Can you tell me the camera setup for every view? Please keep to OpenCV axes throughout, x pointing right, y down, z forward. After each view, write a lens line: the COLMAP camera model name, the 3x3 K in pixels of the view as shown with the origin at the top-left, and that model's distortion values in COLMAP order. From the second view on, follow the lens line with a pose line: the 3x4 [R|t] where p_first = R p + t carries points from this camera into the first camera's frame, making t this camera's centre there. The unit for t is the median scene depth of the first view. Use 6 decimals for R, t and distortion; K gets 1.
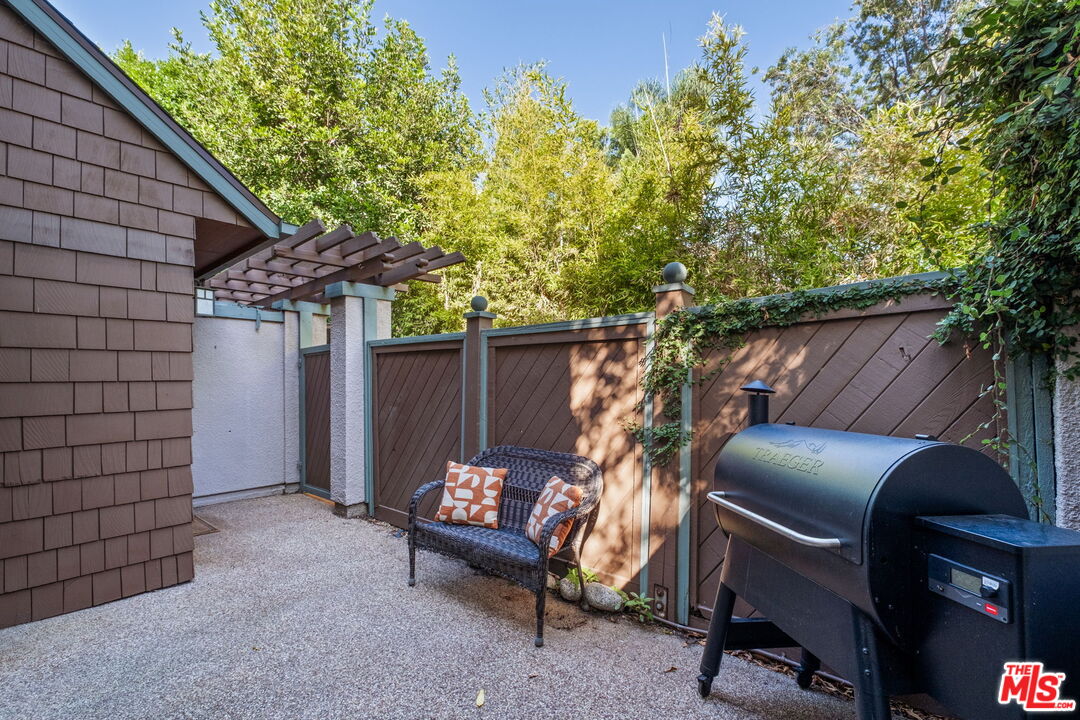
lens RADIAL K [[469.3, 0, 539.1], [0, 469.3, 372.0], [0, 0, 1]] dist [-0.000569, -0.000035]
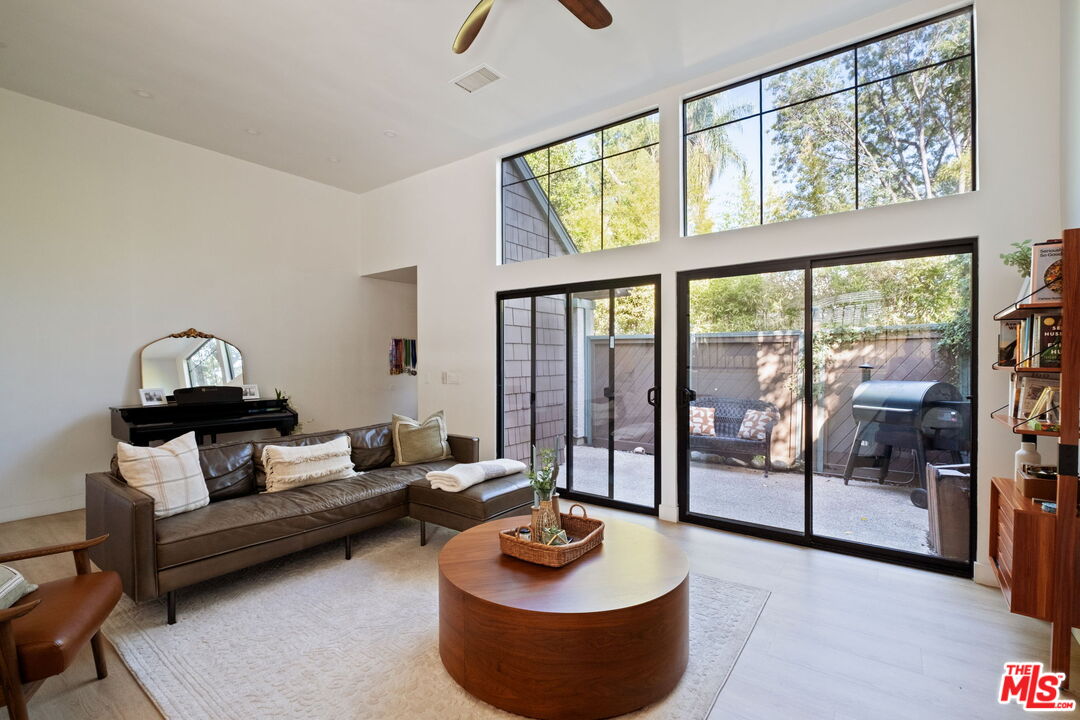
lens RADIAL K [[487.1, 0, 539.8], [0, 487.1, 367.5], [0, 0, 1]] dist [0.000197, 0.000032]
pose [[0.997739, 0.008316, 0.066697, -0.947582], [-0.010585, 0.999374, 0.033744, -0.020883], [-0.066375, -0.034374, 0.997203, -0.967837]]
